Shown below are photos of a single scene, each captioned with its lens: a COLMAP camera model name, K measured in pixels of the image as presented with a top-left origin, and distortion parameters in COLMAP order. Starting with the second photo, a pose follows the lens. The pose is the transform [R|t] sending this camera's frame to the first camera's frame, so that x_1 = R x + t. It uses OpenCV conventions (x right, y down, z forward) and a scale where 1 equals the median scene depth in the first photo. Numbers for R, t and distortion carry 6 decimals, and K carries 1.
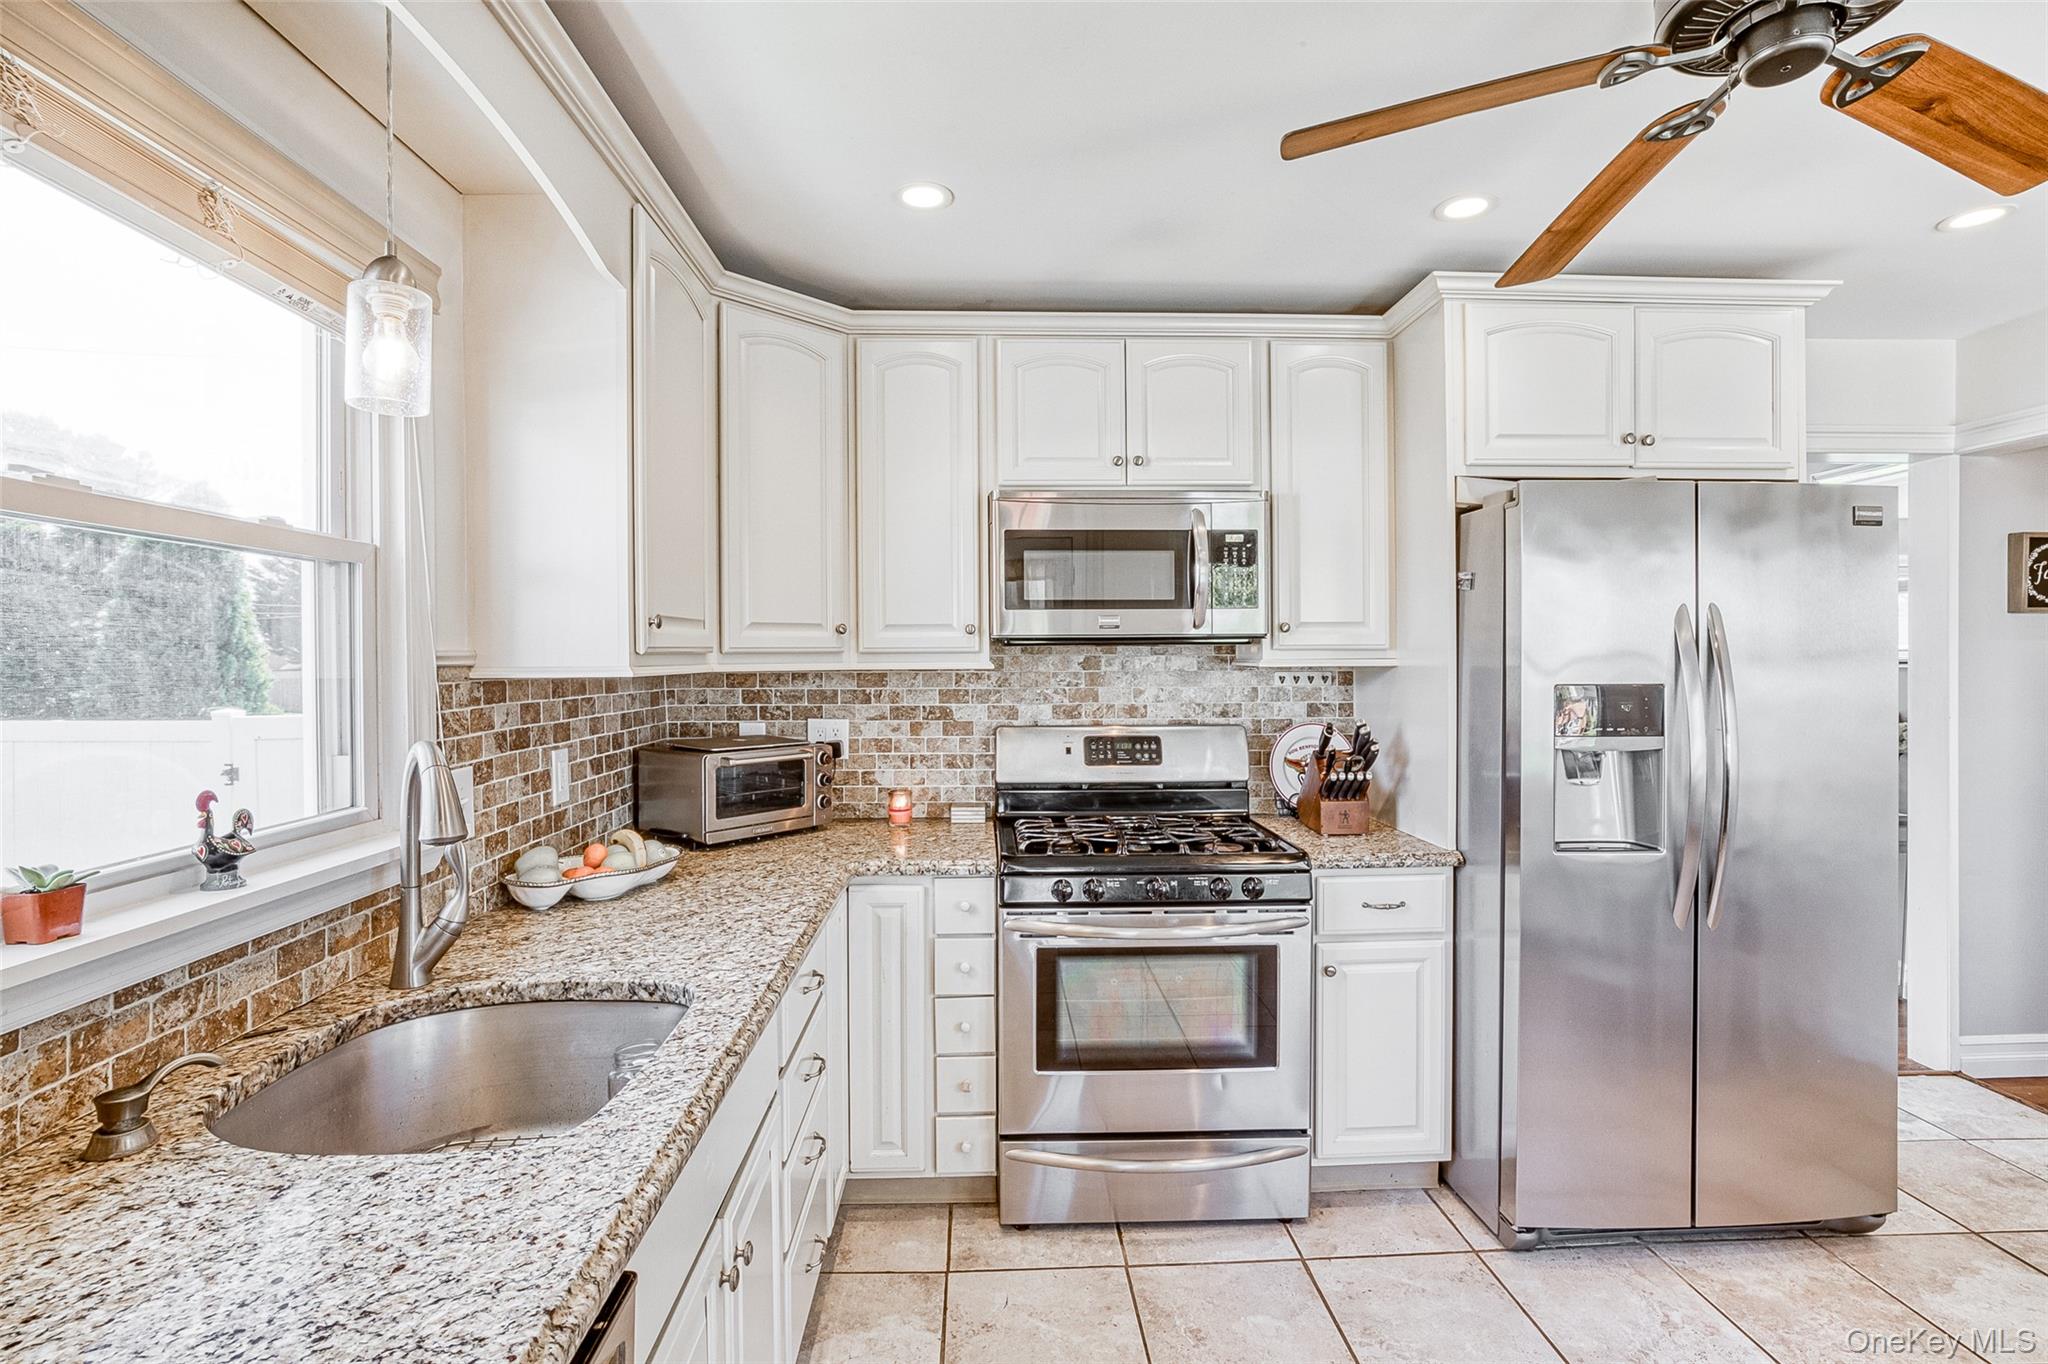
lens RADIAL K [[977.1, 0, 1032.5], [0, 977.1, 672.2], [0, 0, 1]] dist [-0.017158, 0.003601]
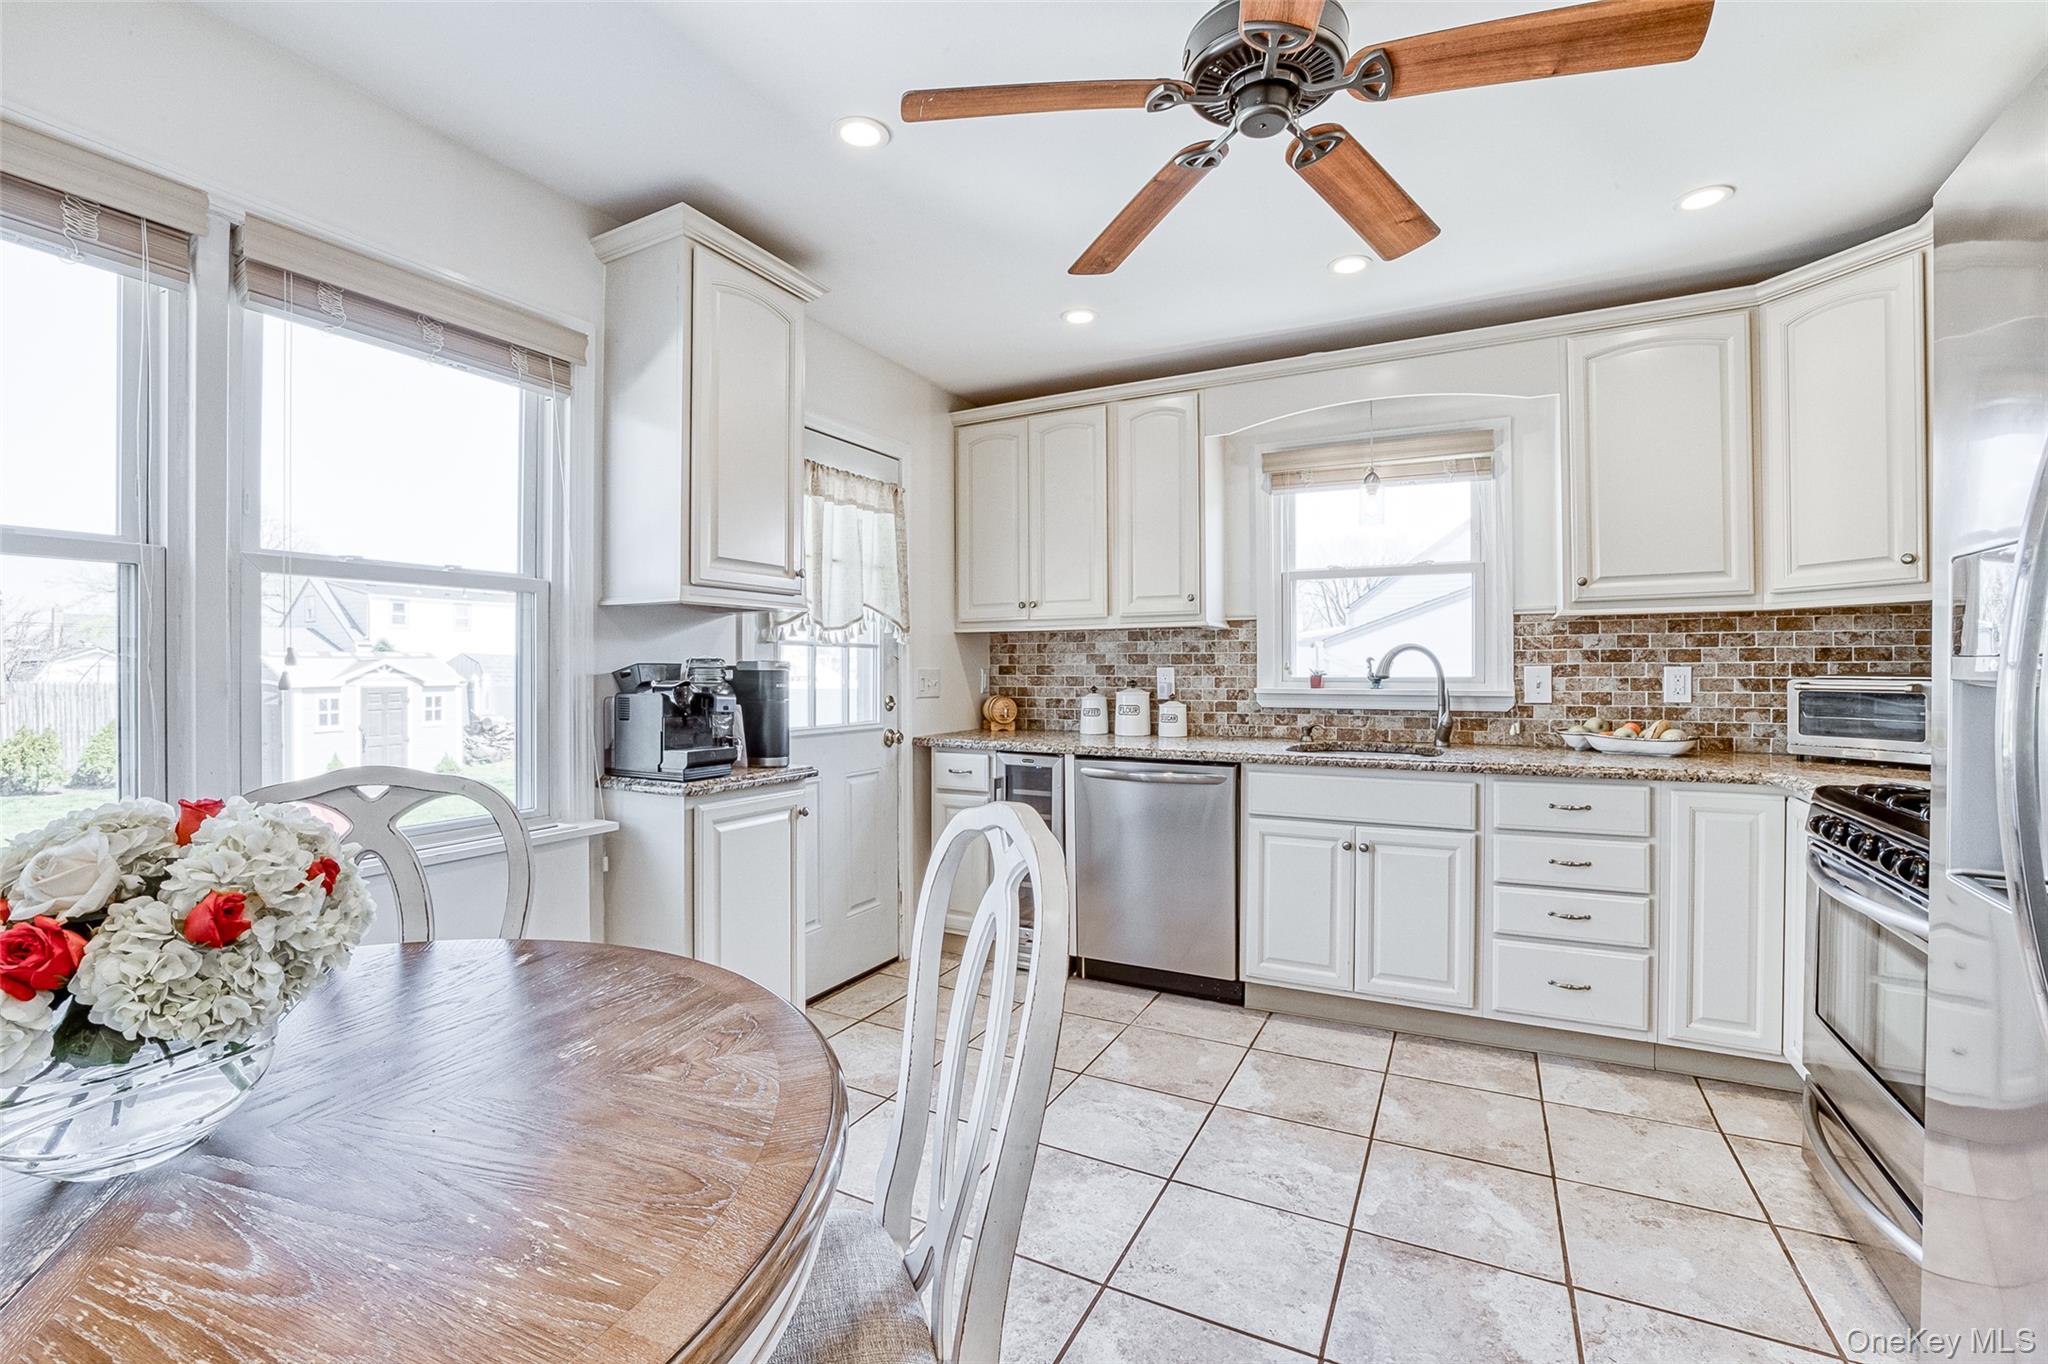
lens RADIAL K [[879.8, 0, 1033.9], [0, 879.8, 679.3], [0, 0, 1]] dist [-0.046654, 0.010478]
pose [[-0.505583, 0.018629, -0.862577, 0.987455], [-0.004996, 0.999687, 0.024519, 0.059305], [0.862763, 0.016705, -0.505332, 0.678300]]
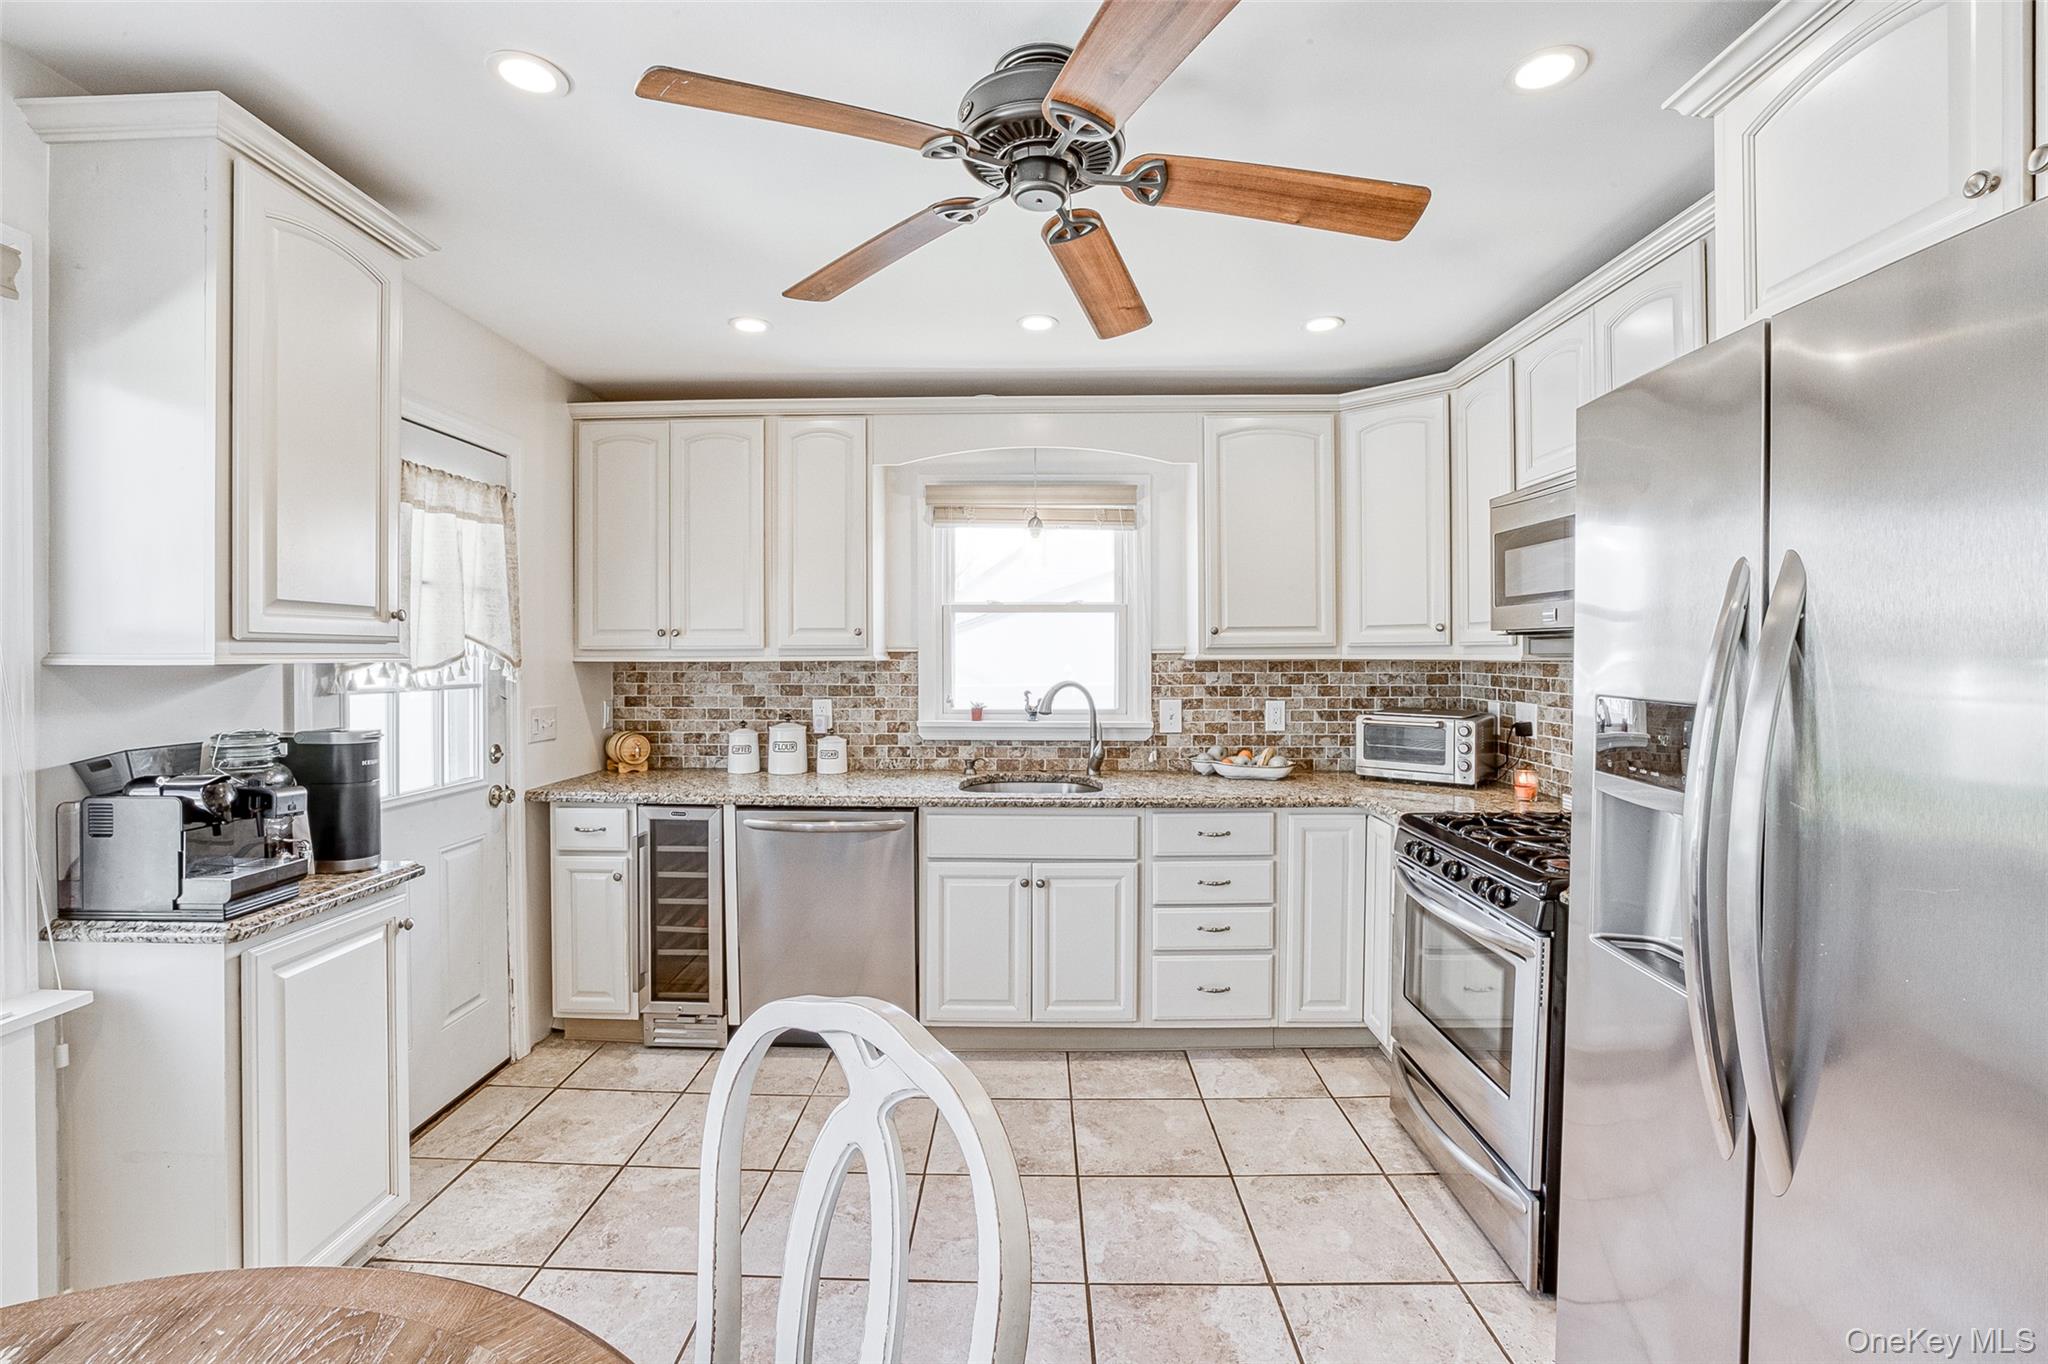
lens RADIAL K [[879.8, 0, 1030.9], [0, 879.8, 670.1], [0, 0, 1]] dist [-0.046654, 0.010478]
pose [[-0.062542, 0.026665, -0.997686, 0.972126], [-0.012466, 0.999544, 0.027496, -0.013575], [0.997964, 0.014157, -0.062181, 0.541692]]
